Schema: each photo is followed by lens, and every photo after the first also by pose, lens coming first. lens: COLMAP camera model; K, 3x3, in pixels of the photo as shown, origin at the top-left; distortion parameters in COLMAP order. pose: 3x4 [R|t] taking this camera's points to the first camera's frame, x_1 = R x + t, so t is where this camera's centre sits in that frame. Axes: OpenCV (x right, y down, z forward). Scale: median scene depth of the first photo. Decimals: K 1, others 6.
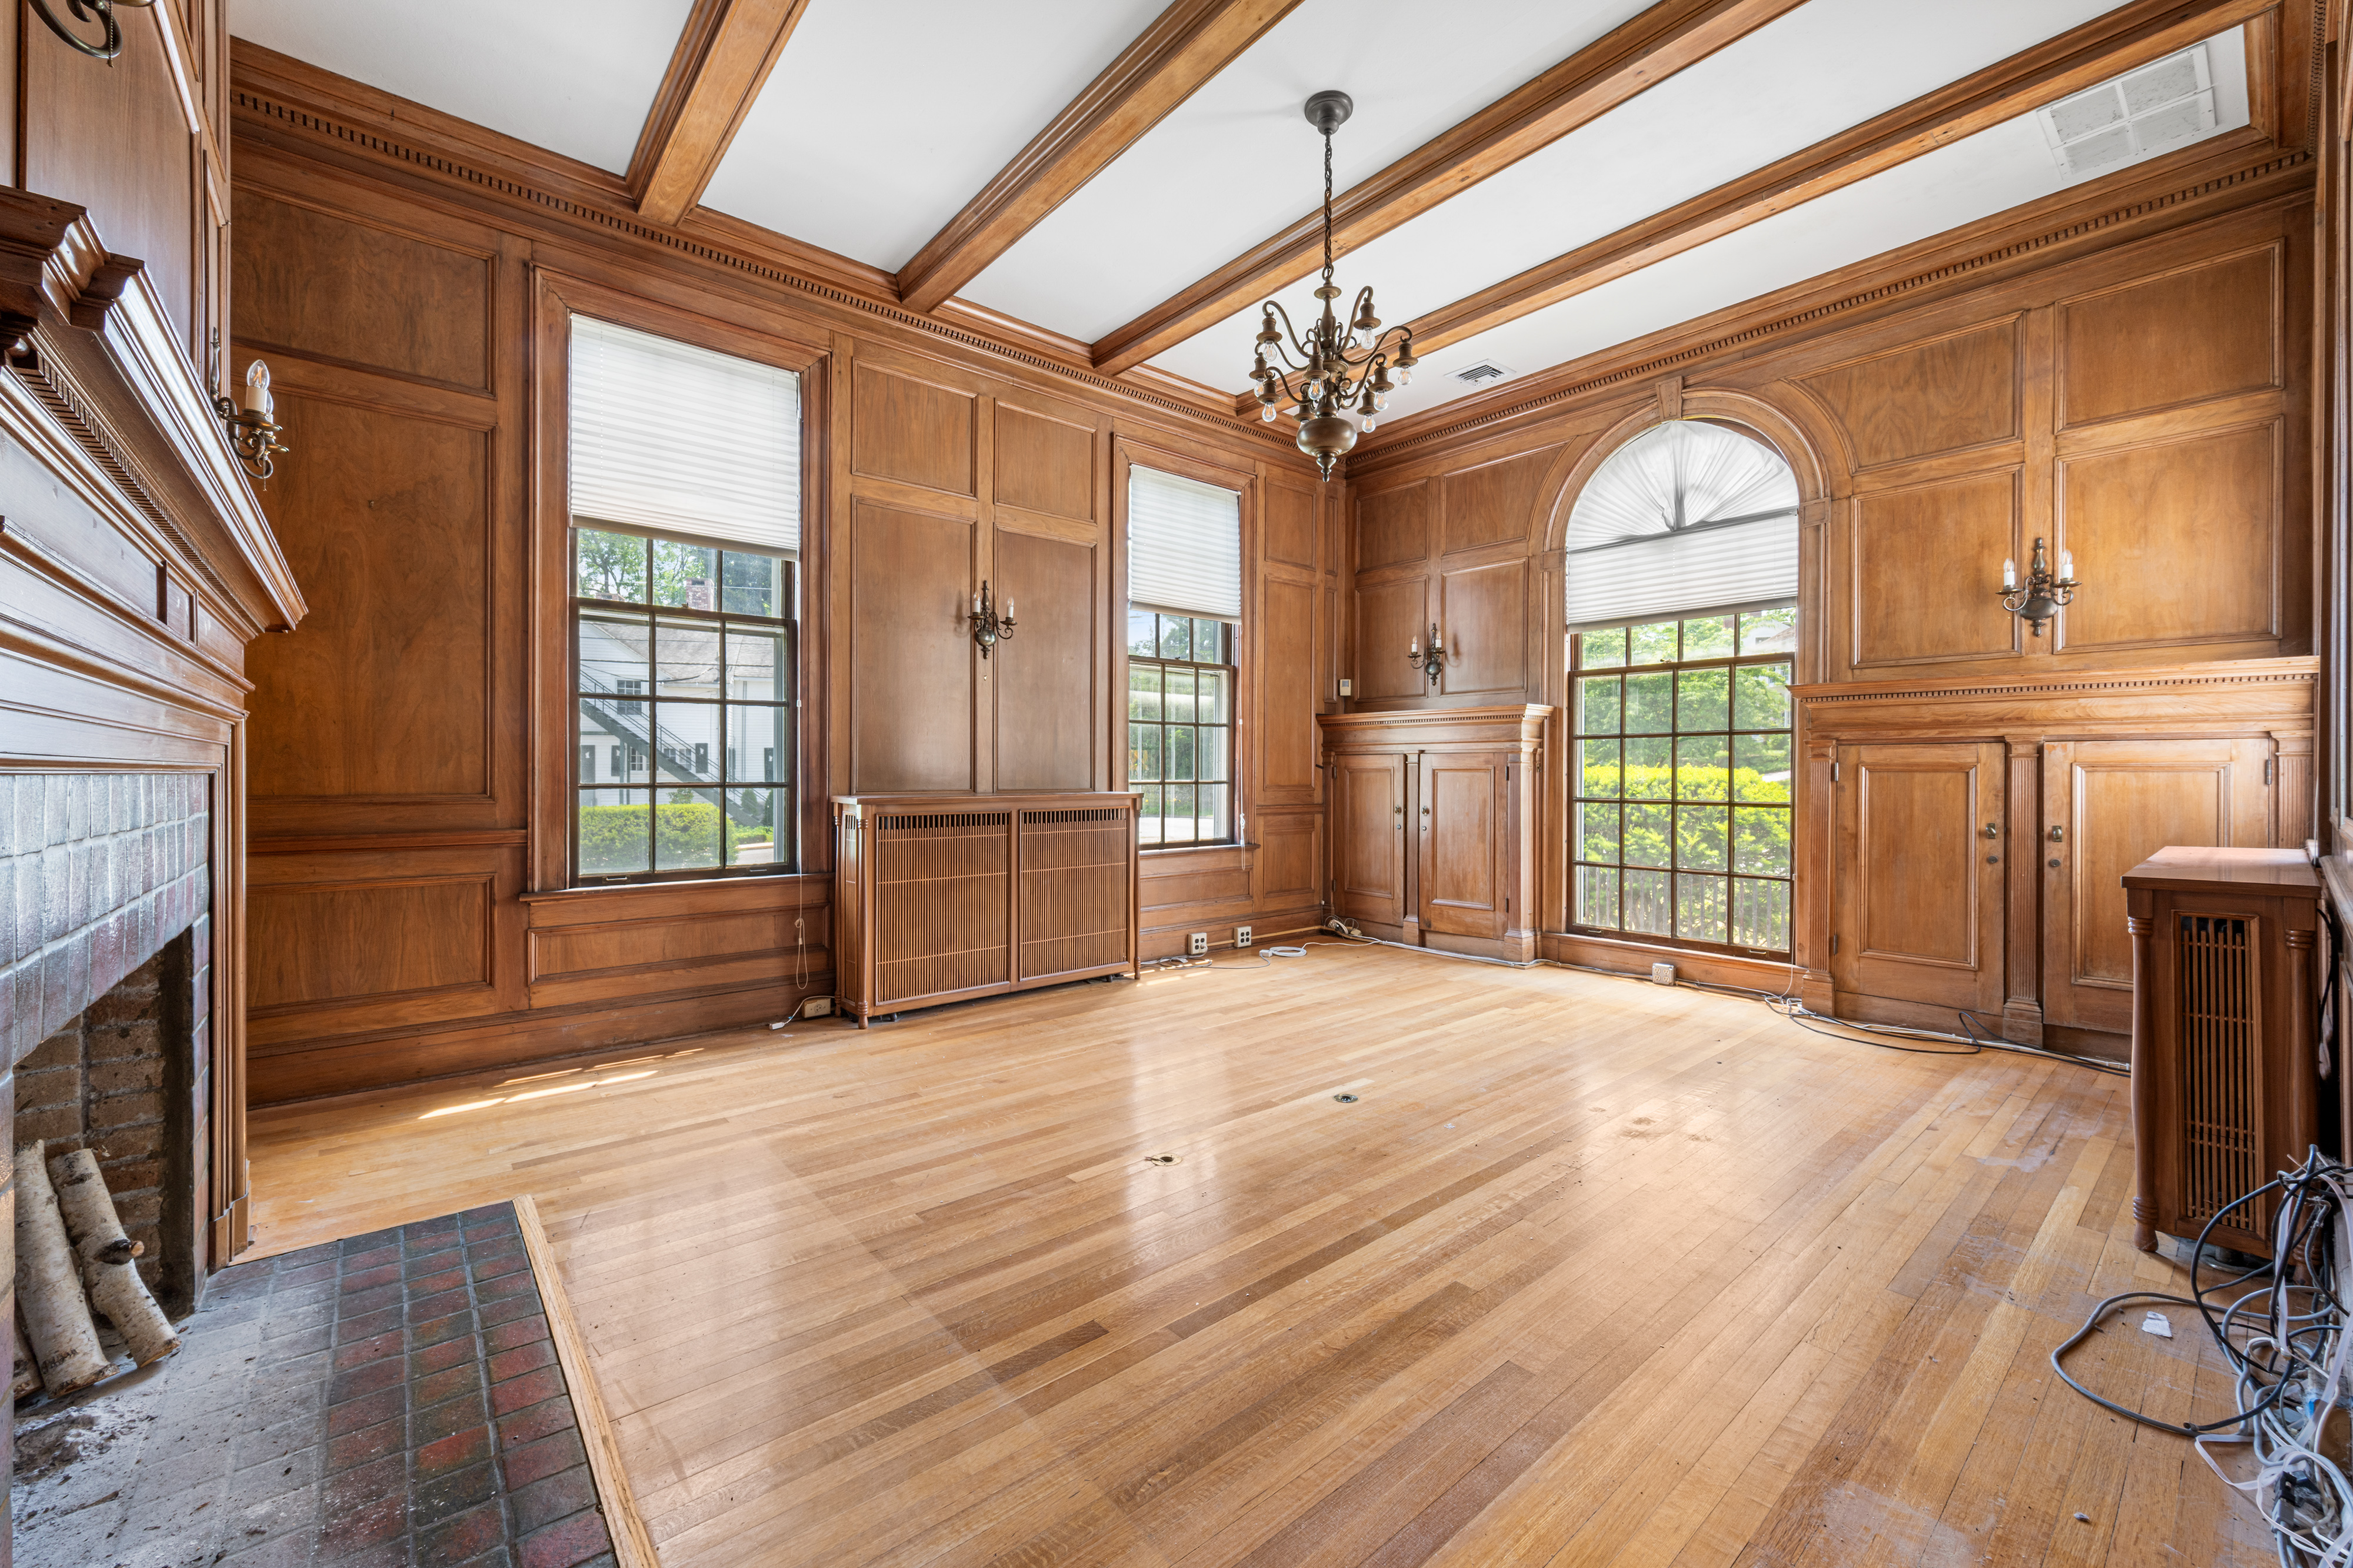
lens RADIAL K [[928.0, 0, 1190.9], [0, 928.0, 781.8], [0, 0, 1]] dist [0.002317, 0.000007]
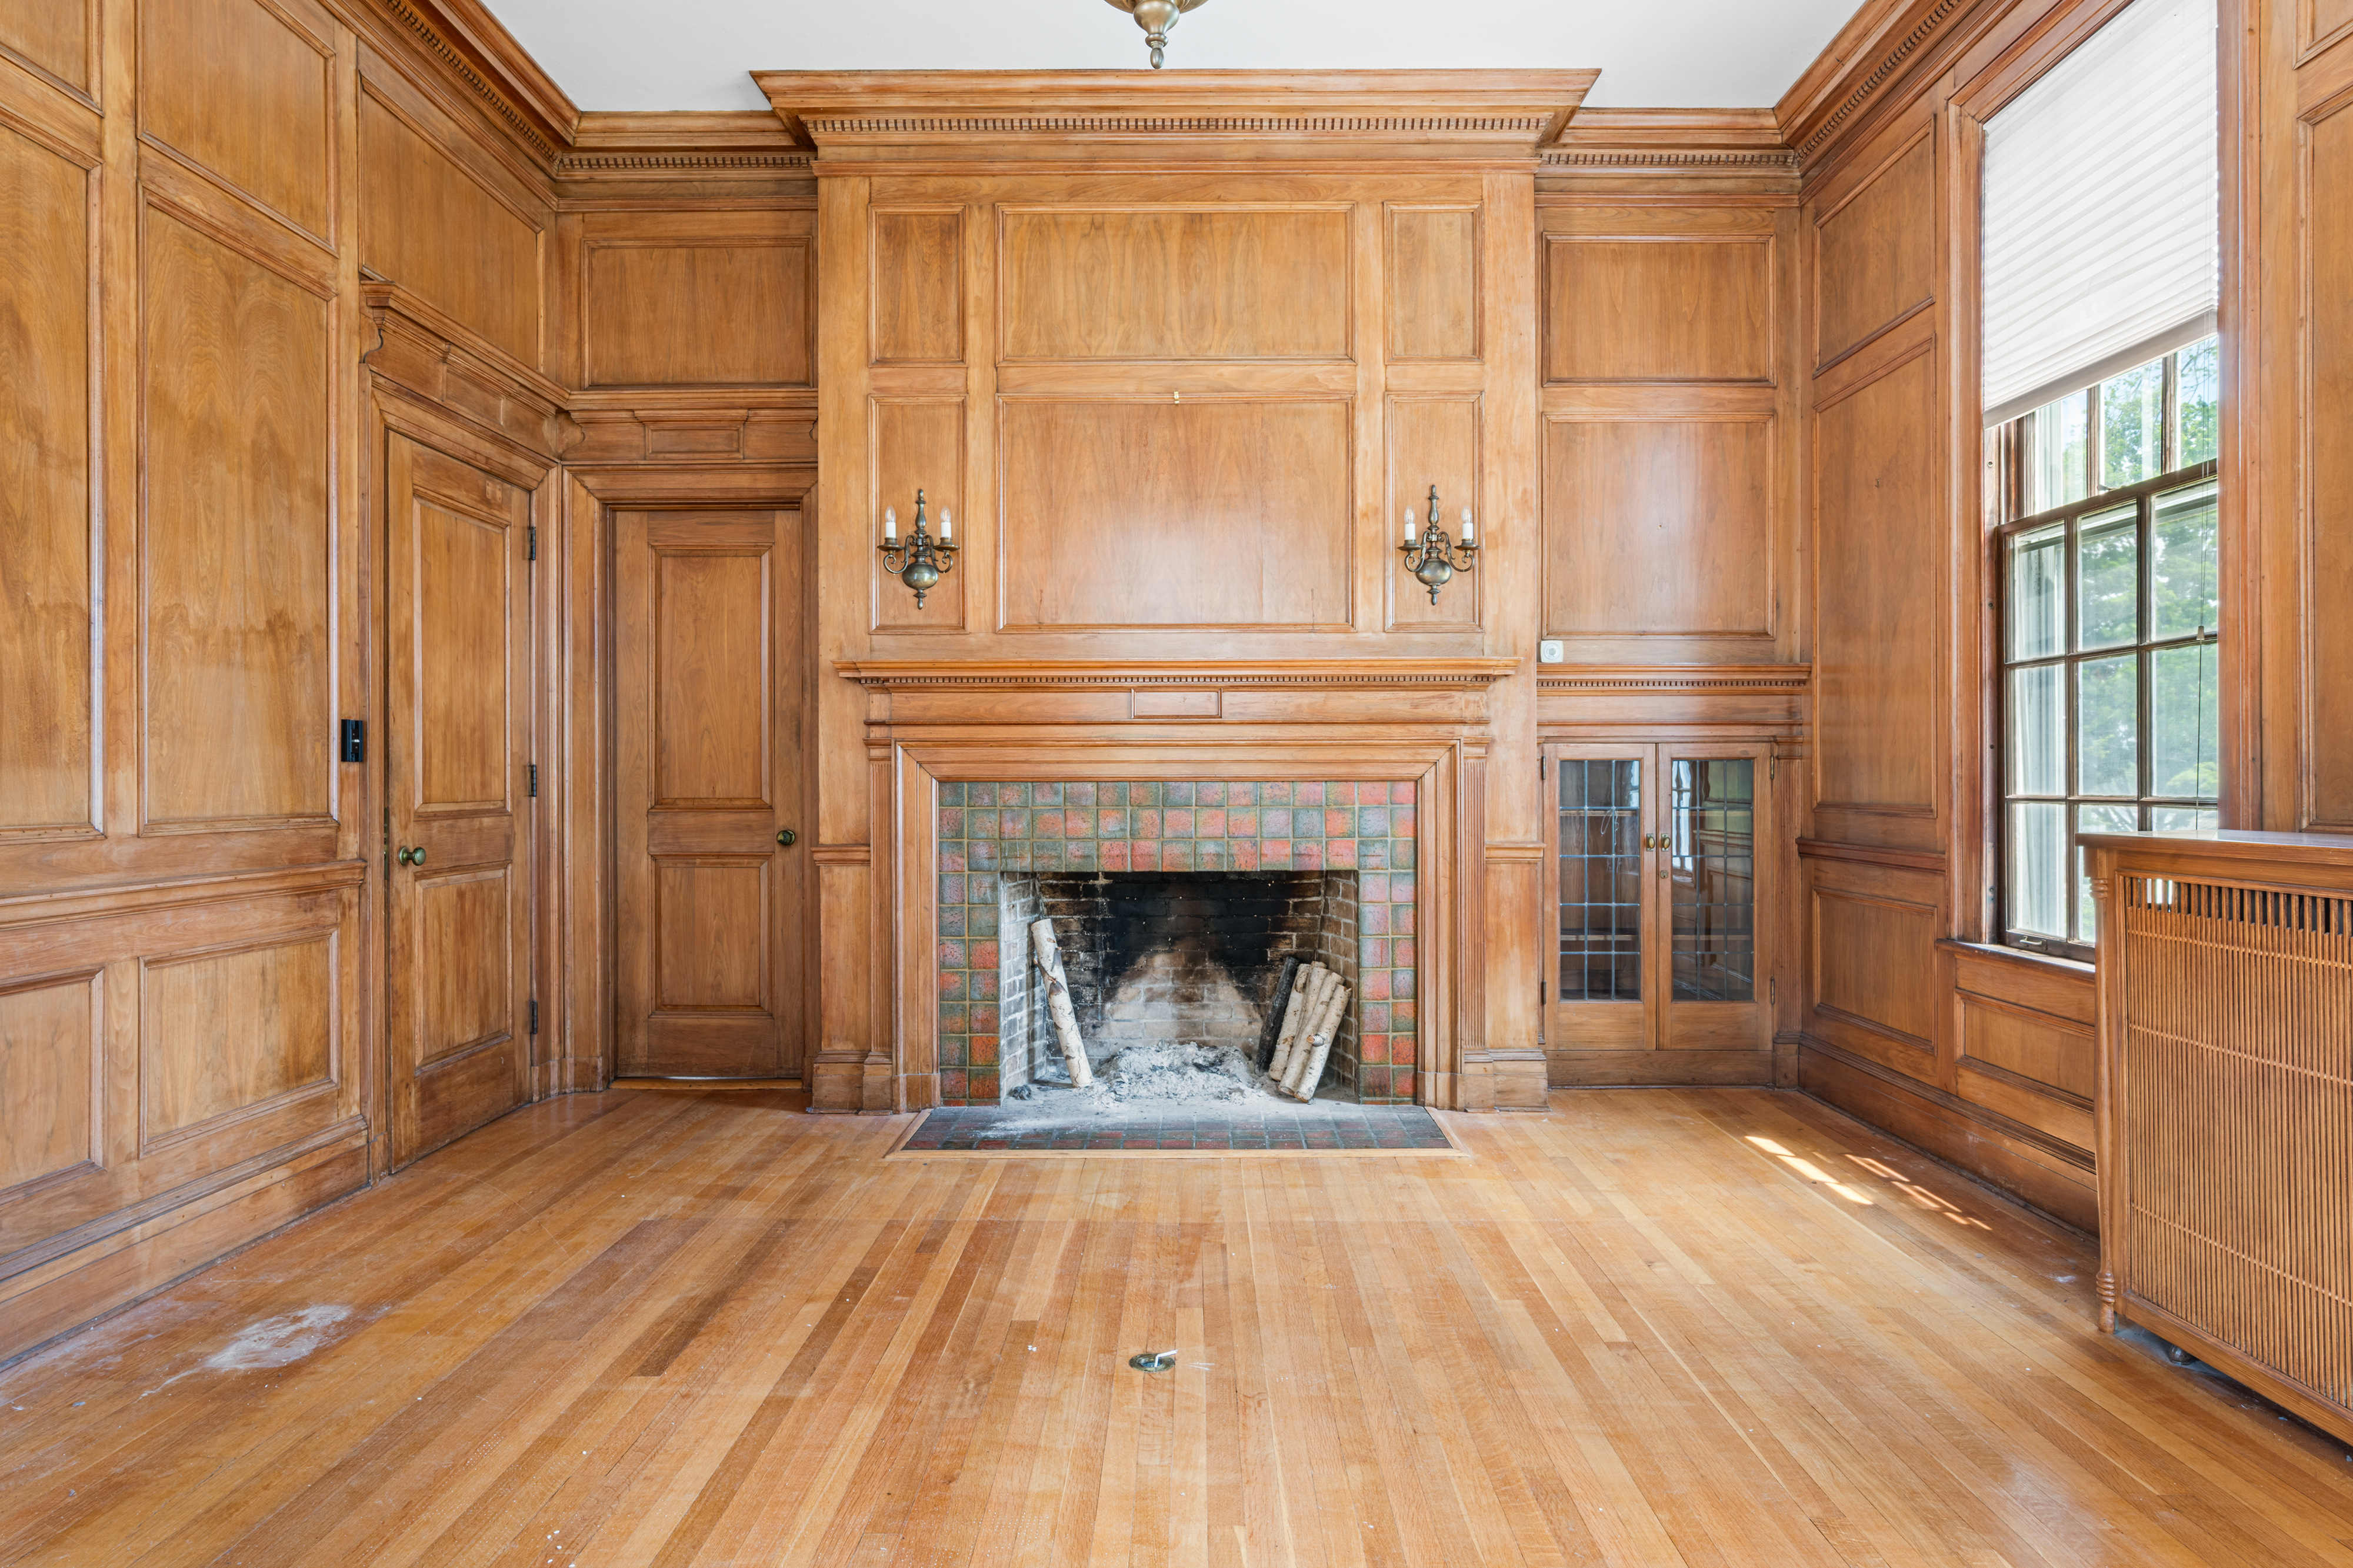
lens RADIAL K [[1342.6, 0, 1181.9], [0, 1342.6, 777.4], [0, 0, 1]] dist [-0.000023, 0.000193]
pose [[-0.644068, 0.000778, -0.764968, 0.544185], [-0.000648, 0.999999, 0.001562, -0.013511], [0.764968, 0.001502, -0.644066, 1.275263]]
